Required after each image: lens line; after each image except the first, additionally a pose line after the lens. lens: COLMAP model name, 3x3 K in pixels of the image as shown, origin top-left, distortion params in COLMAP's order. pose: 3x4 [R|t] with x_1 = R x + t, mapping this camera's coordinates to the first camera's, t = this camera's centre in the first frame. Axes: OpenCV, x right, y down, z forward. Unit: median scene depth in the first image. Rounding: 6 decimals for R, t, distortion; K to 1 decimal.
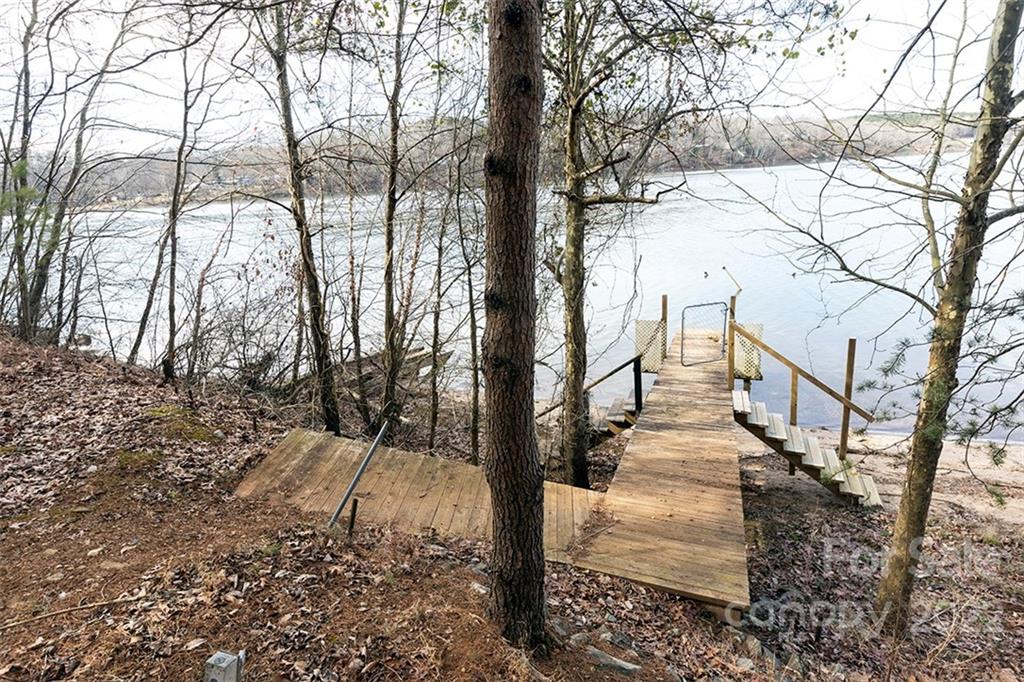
lens RADIAL K [[559.7, 0, 512.0], [0, 559.7, 341.0], [0, 0, 1]] dist [0.002614, 0.000230]
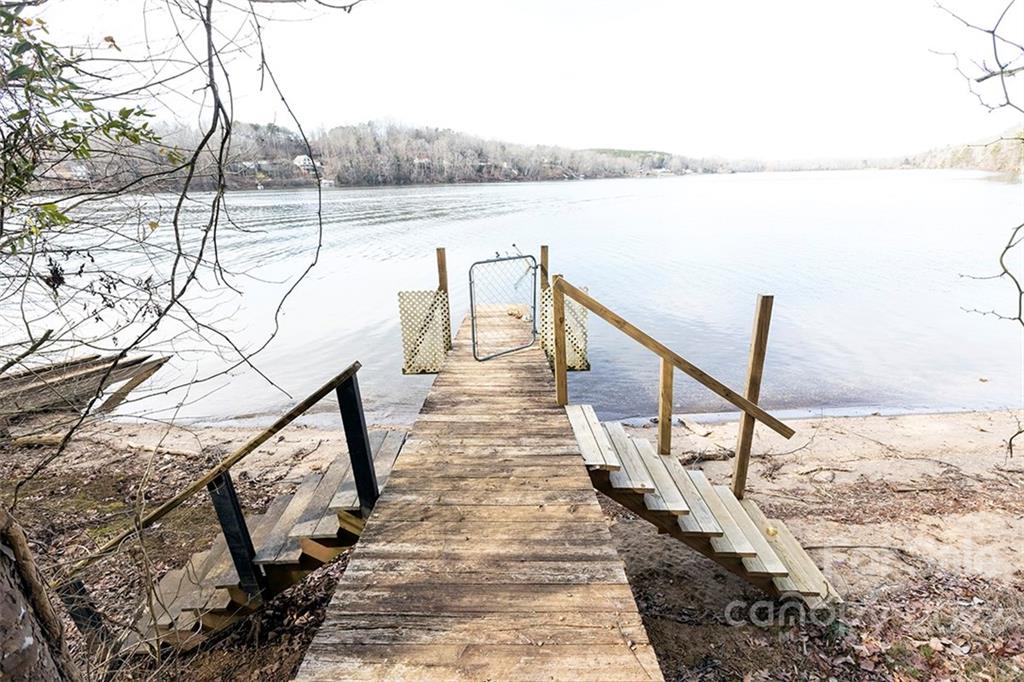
lens RADIAL K [[467.7, 0, 512.0], [0, 467.7, 341.0], [0, 0, 1]] dist [0.000284, 0.000007]
pose [[0.933772, -0.081387, 0.348492, 0.192858], [0.068842, 0.996460, 0.048252, 0.000341], [-0.351185, -0.021066, 0.936069, 0.593968]]
